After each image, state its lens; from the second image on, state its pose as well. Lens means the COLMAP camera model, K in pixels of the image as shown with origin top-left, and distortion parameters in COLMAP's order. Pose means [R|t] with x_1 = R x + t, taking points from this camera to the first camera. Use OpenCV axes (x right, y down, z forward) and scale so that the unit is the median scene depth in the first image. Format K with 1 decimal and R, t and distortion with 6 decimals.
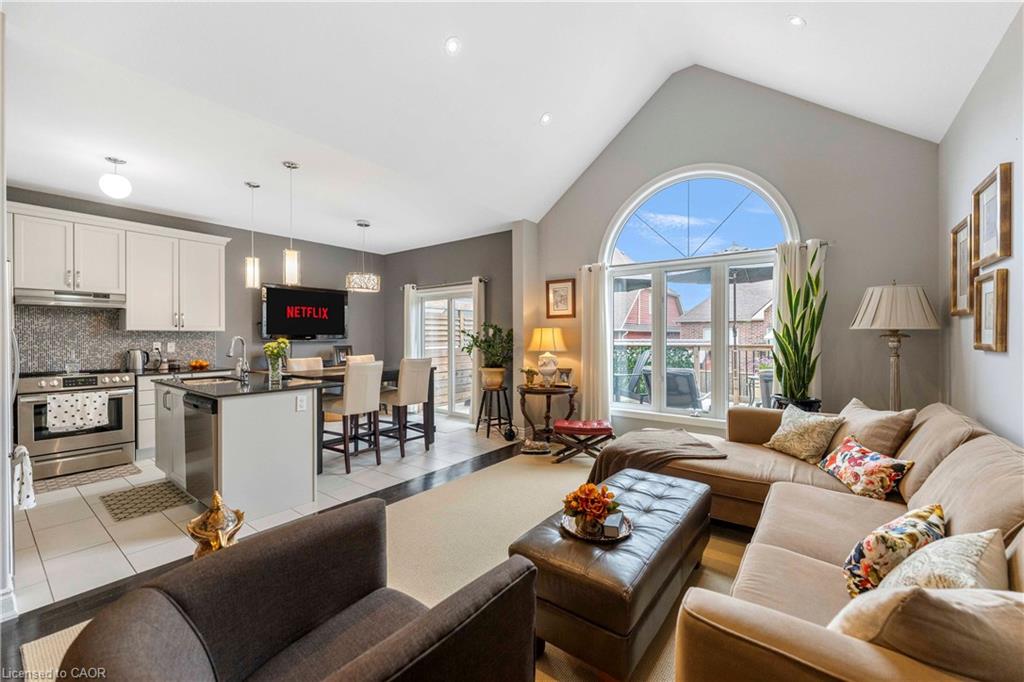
lens RADIAL K [[413.2, 0, 511.3], [0, 413.2, 336.4], [0, 0, 1]] dist [0.001082, 0.000072]
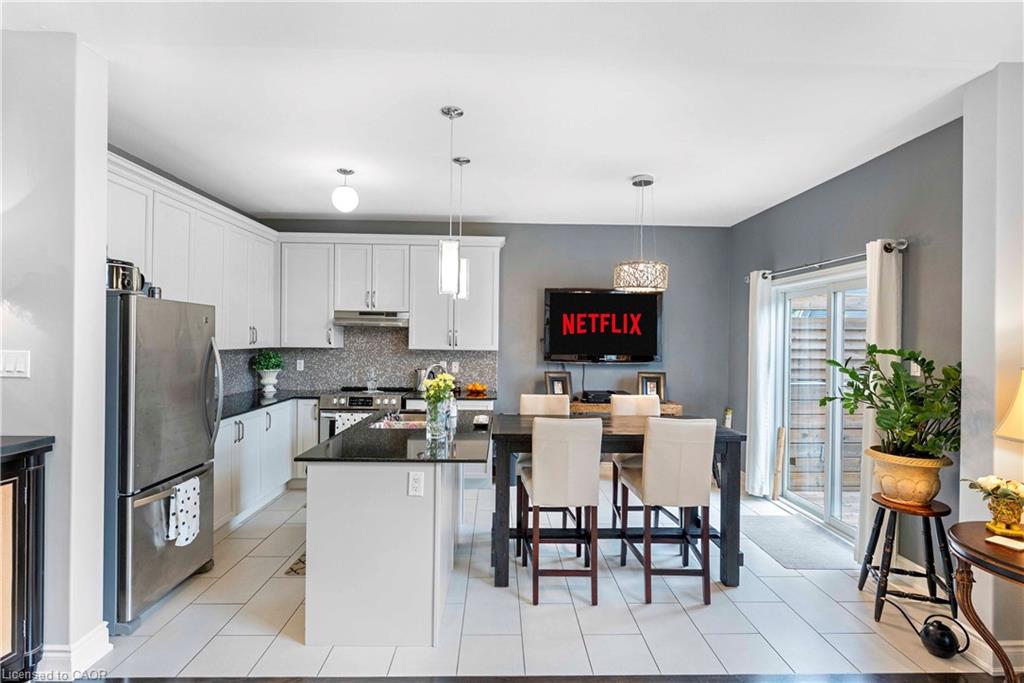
lens RADIAL K [[501.6, 0, 512.0], [0, 501.6, 341.5], [0, 0, 1]] dist [-0.003230, -0.000433]
pose [[0.626538, 0.014167, -0.779262, 0.108818], [-0.013738, 0.999880, 0.007133, -0.039114], [0.779270, 0.006236, 0.626658, 0.404543]]
